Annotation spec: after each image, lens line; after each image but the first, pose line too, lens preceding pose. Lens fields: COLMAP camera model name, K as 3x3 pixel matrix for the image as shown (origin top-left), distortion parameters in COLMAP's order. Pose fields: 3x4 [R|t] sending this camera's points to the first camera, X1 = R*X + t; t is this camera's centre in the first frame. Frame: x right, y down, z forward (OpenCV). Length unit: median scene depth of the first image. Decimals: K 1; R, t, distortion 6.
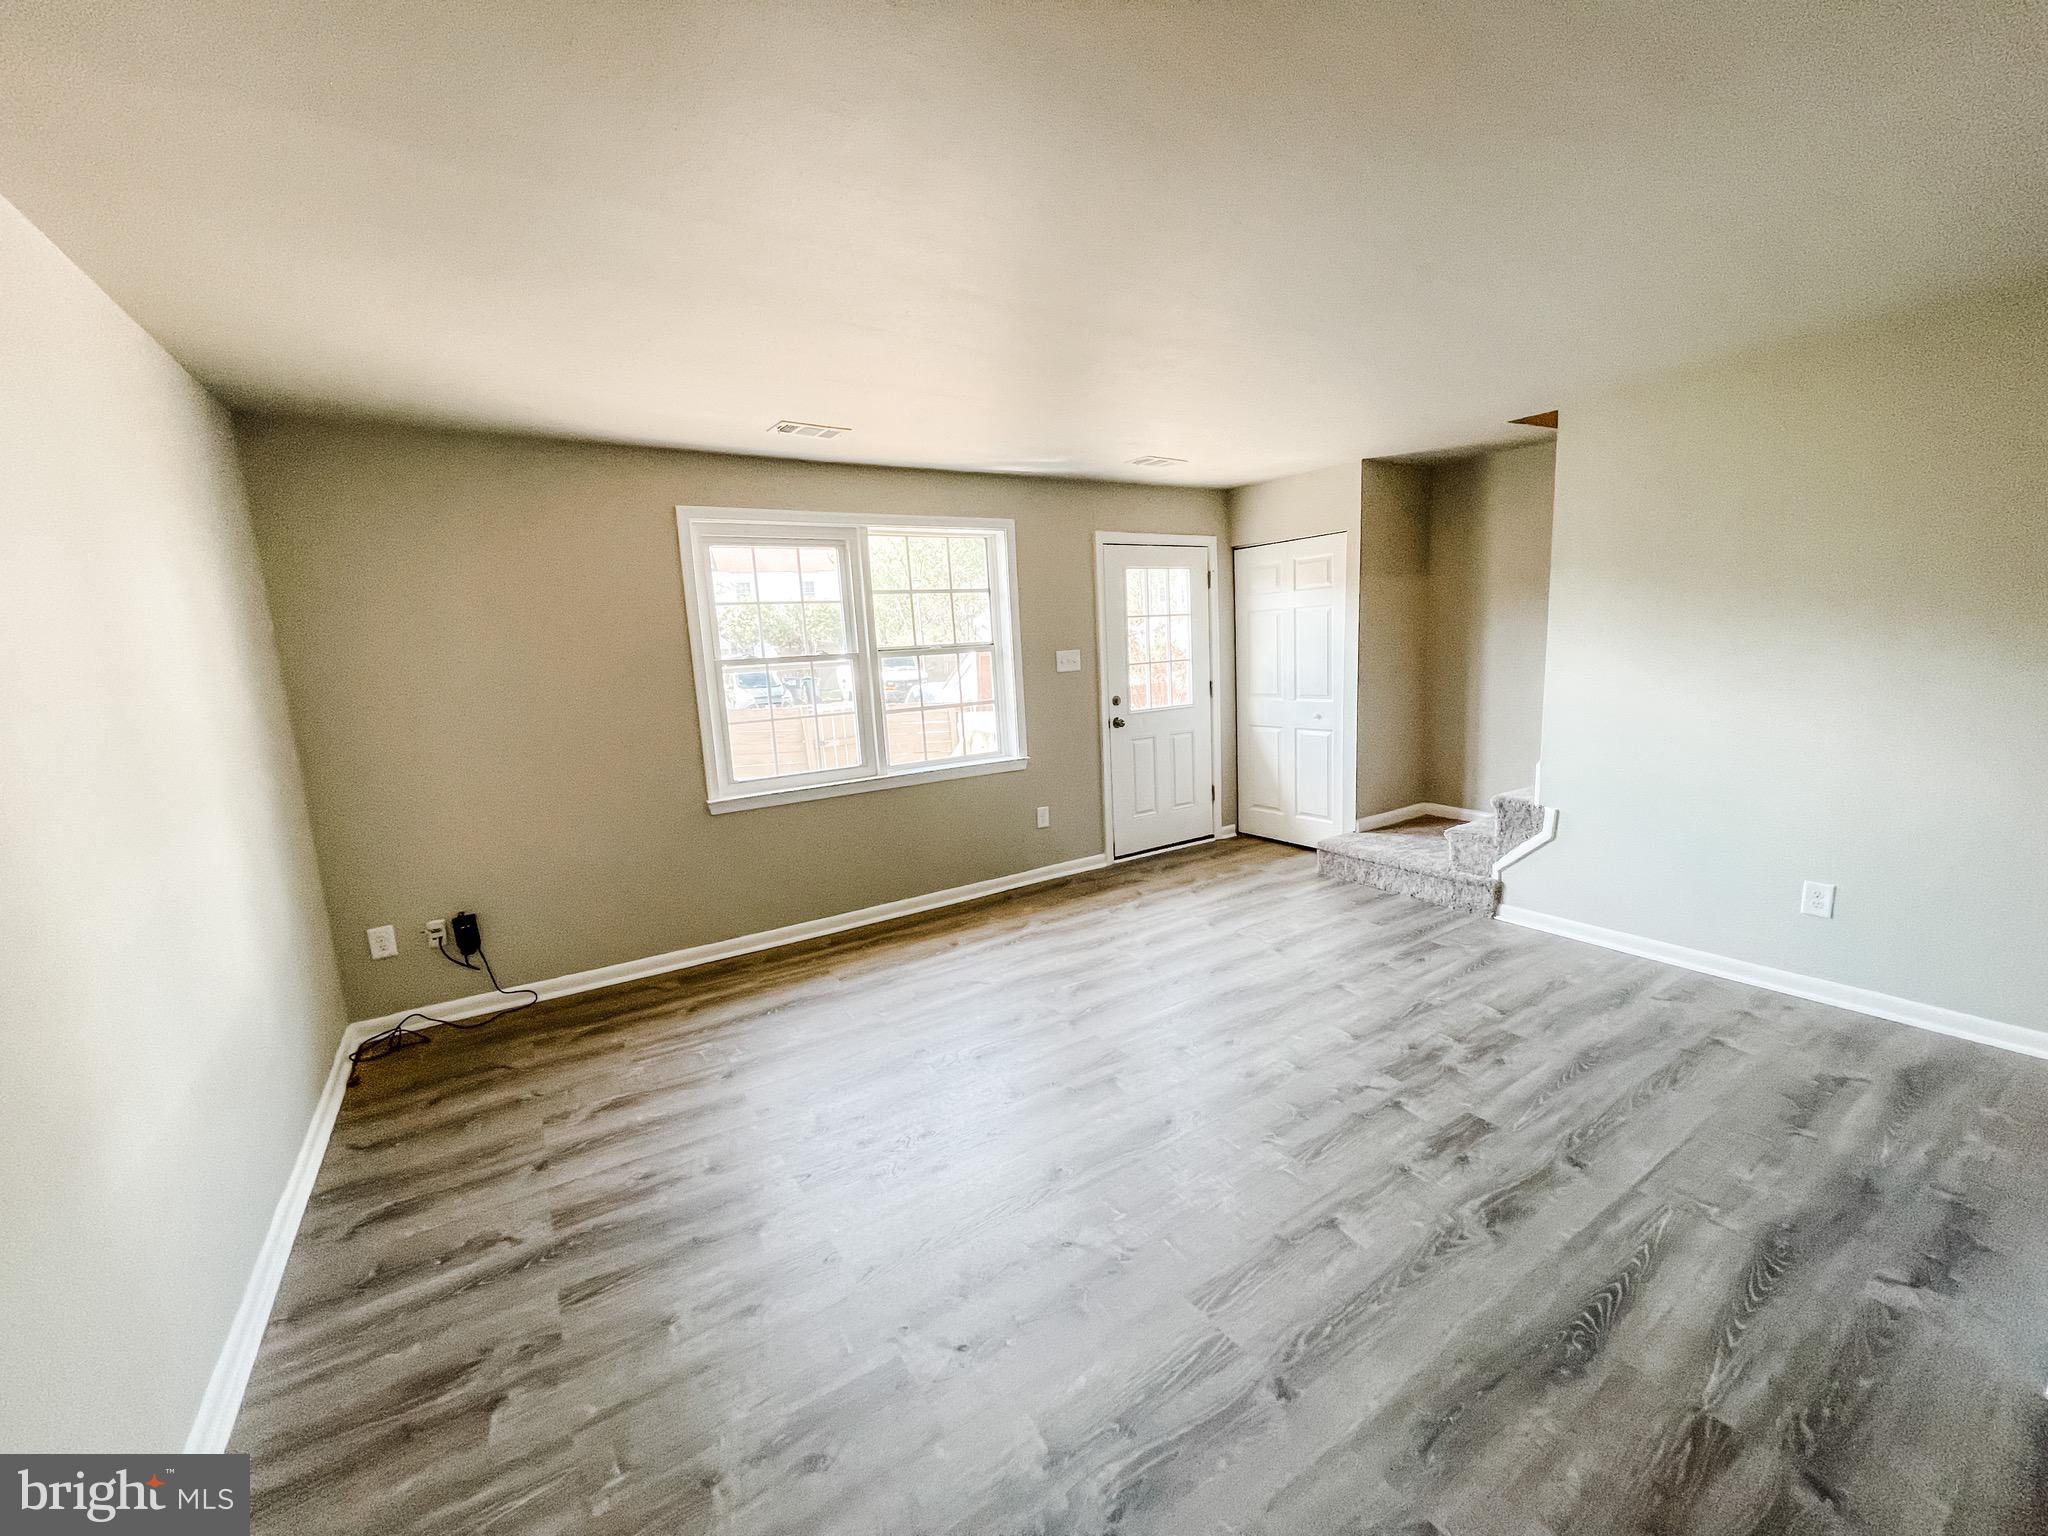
lens RADIAL K [[826.2, 0, 1024.0], [0, 826.2, 768.0], [0, 0, 1]] dist [-0.007226, -0.000061]
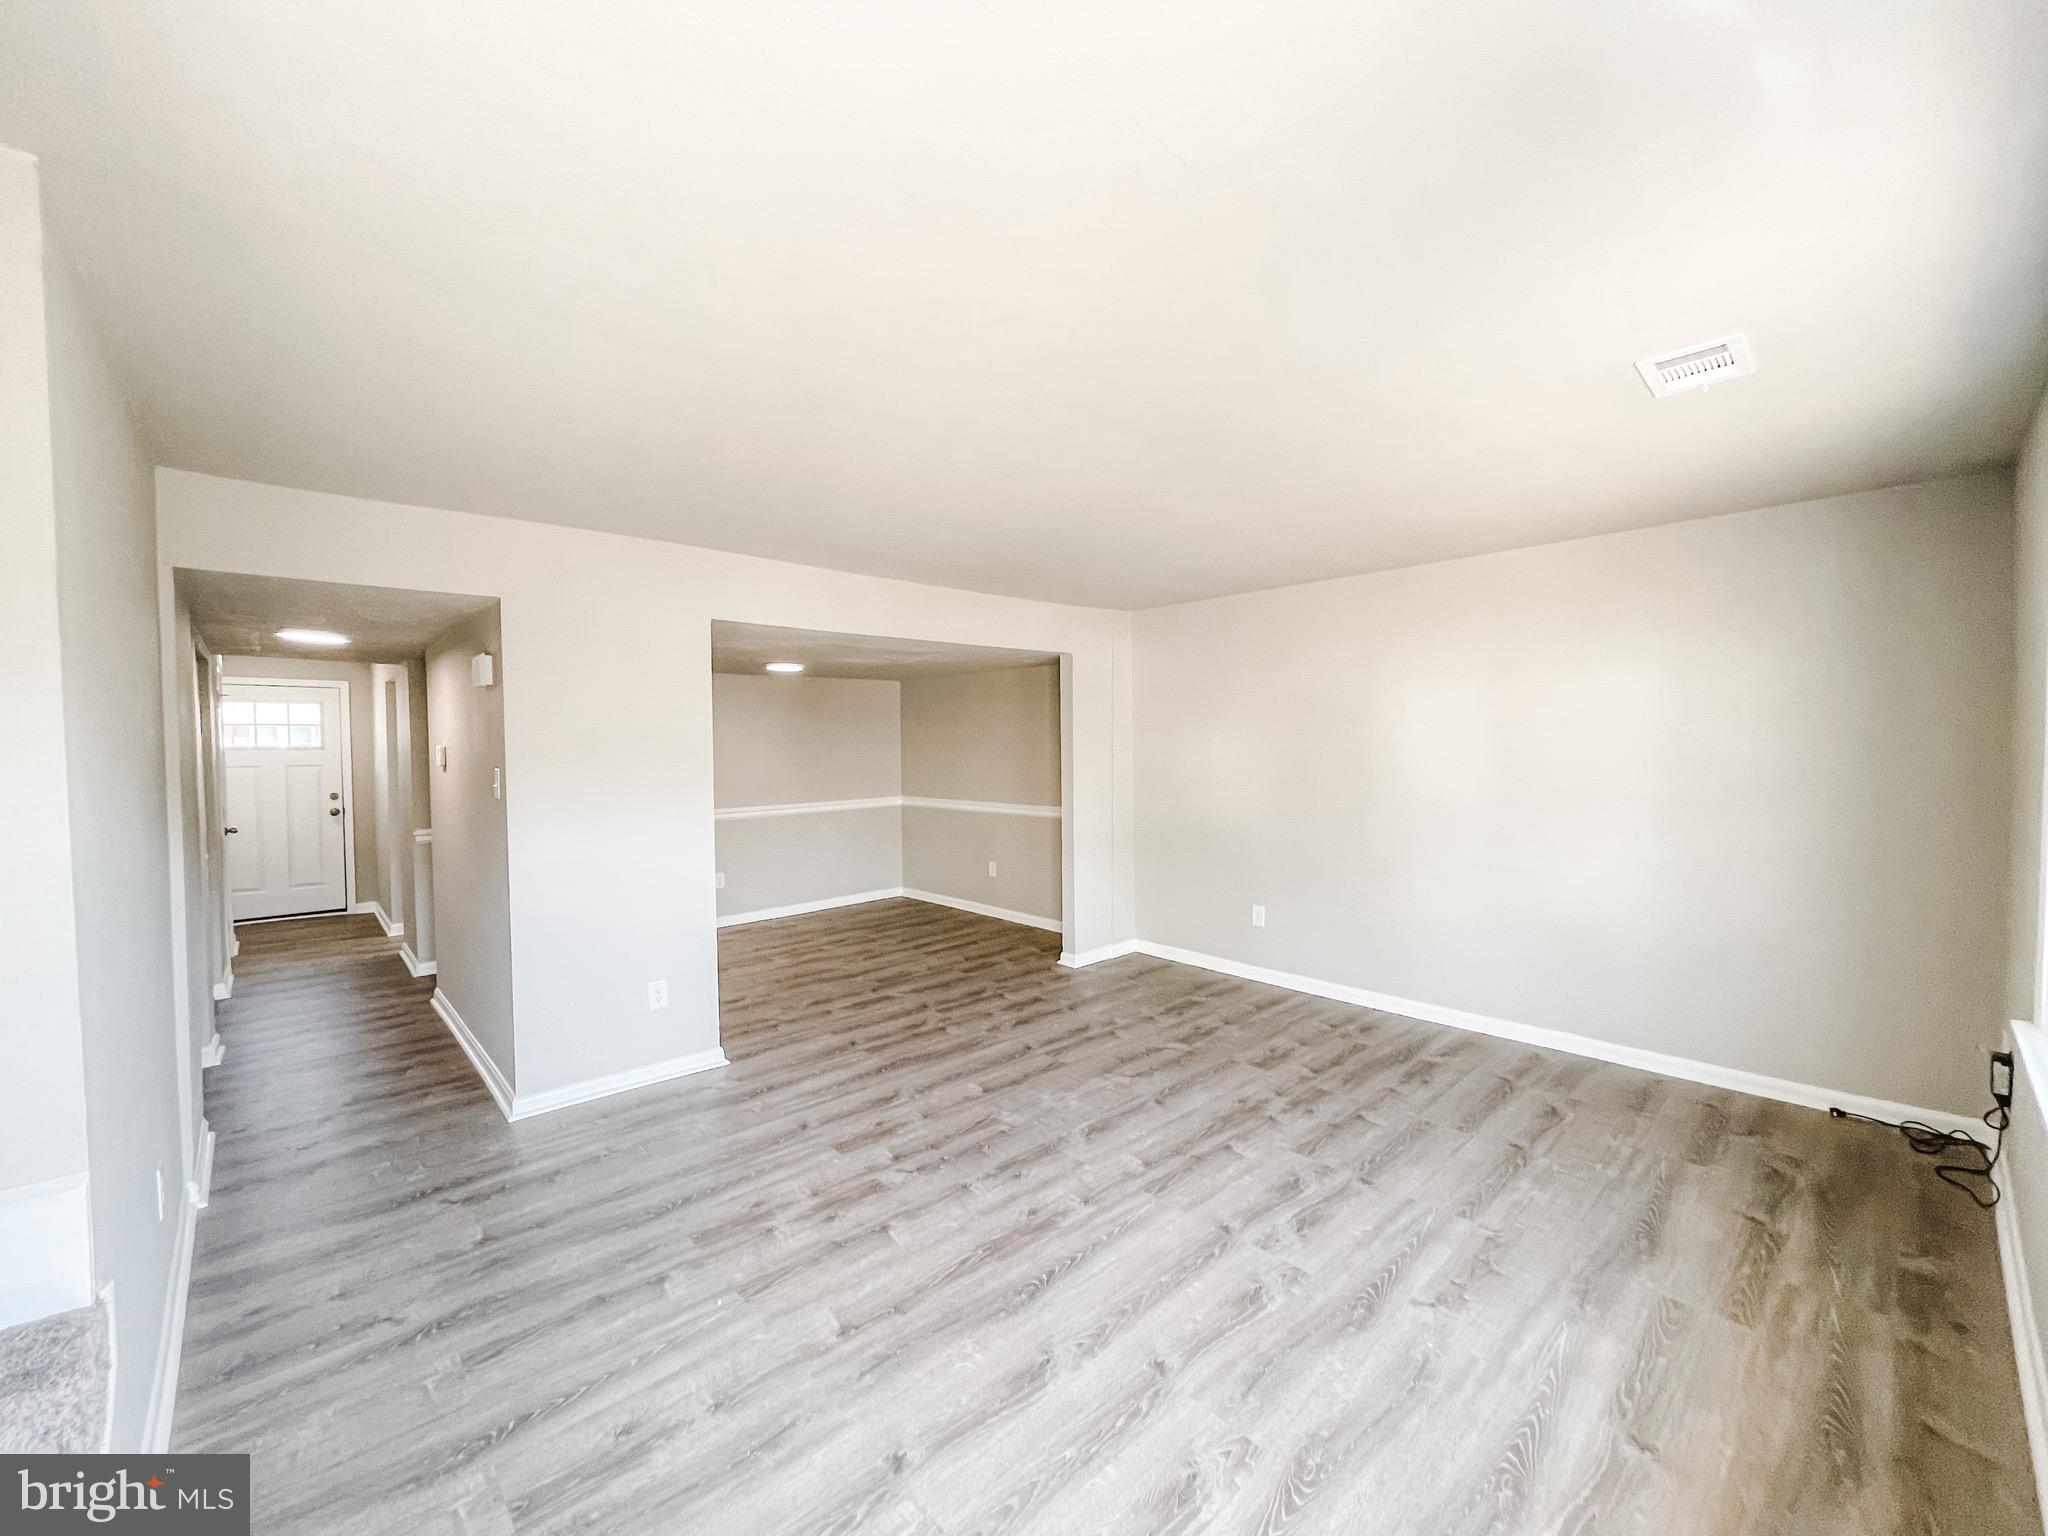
lens RADIAL K [[826.2, 0, 1024.0], [0, 826.2, 768.0], [0, 0, 1]] dist [-0.007226, -0.000061]
pose [[-0.983860, 0.061156, -0.168167, 0.382677], [0.028829, 0.981681, 0.188337, -0.295461], [0.176604, 0.180449, -0.967600, 1.791195]]
